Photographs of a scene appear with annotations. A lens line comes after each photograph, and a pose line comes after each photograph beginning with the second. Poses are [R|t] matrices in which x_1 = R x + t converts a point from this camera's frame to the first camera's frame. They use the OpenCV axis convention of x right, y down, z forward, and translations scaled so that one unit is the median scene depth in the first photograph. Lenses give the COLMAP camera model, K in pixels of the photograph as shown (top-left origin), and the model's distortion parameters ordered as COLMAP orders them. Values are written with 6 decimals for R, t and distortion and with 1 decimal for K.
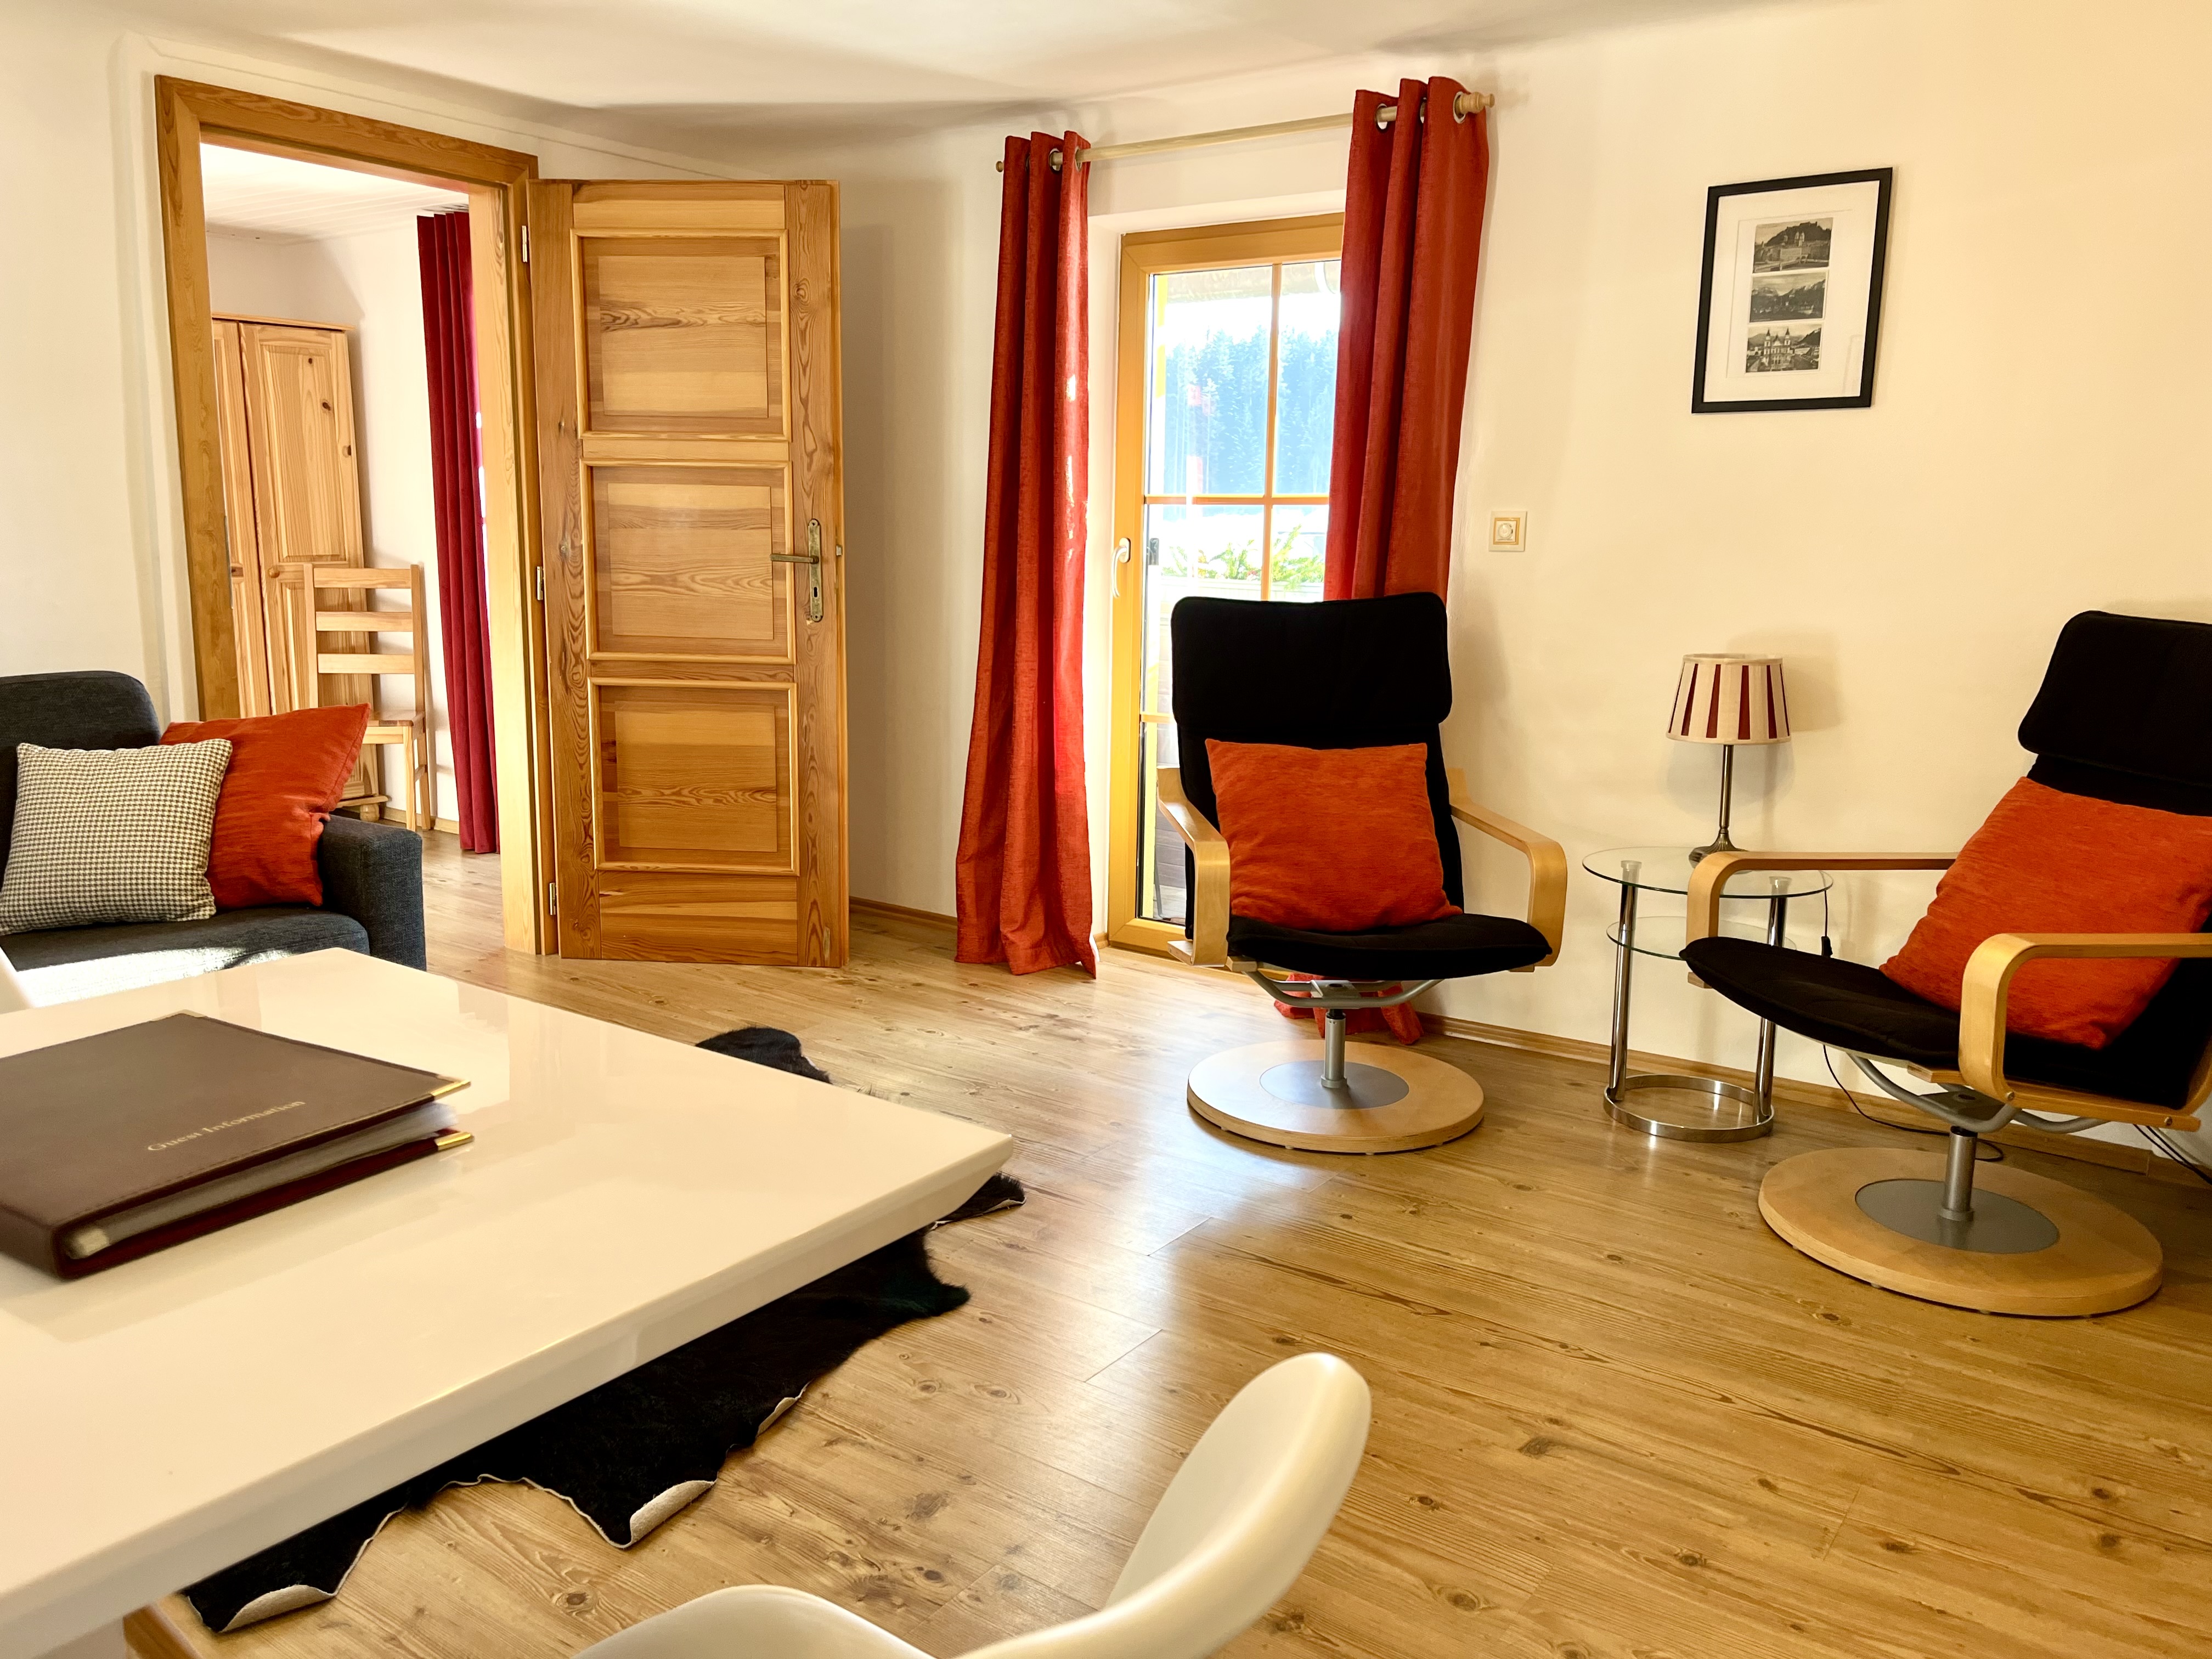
lens RADIAL K [[1670.4, 0, 1125.5], [0, 1670.4, 815.3], [0, 0, 1]] dist [0.025806, -0.000779]
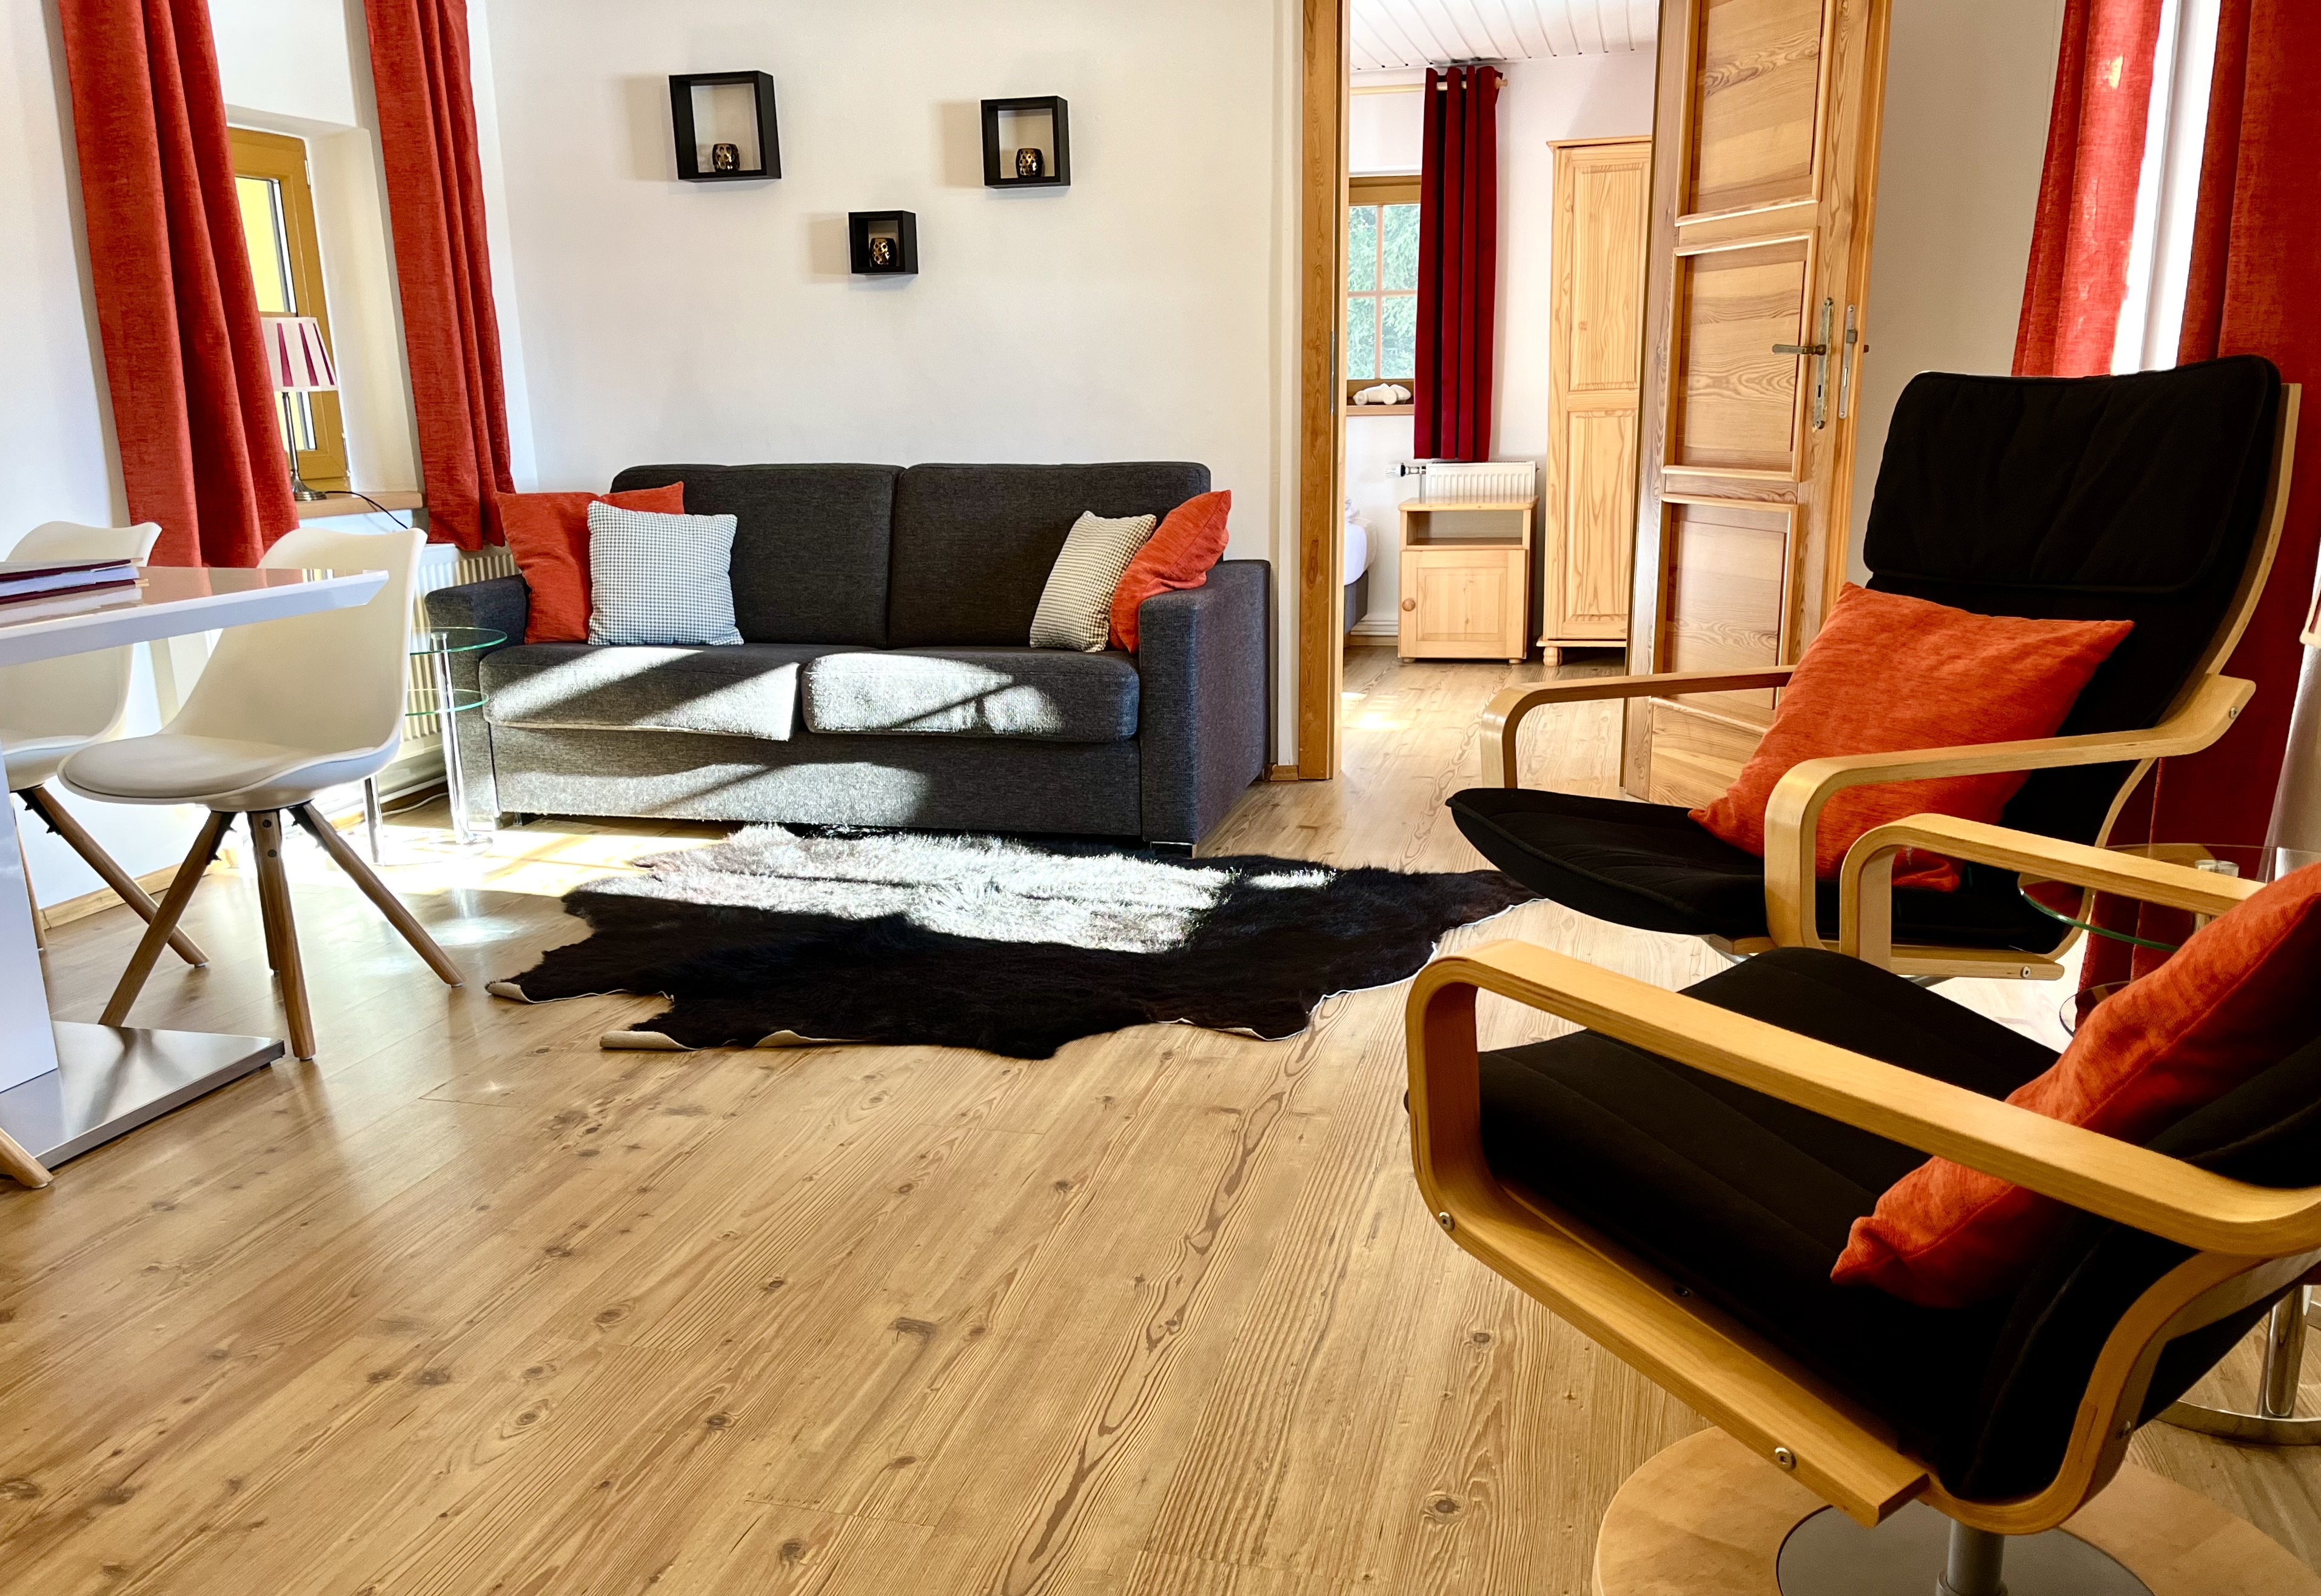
lens RADIAL K [[1881.1, 0, 1169.1], [0, 1881.1, 867.8], [0, 0, 1]] dist [0.057620, -0.006550]
pose [[0.358797, 0.209670, -0.909562, 0.745398], [-0.141011, 0.975437, 0.169230, -0.026696], [0.922703, 0.067539, 0.379550, 0.481999]]
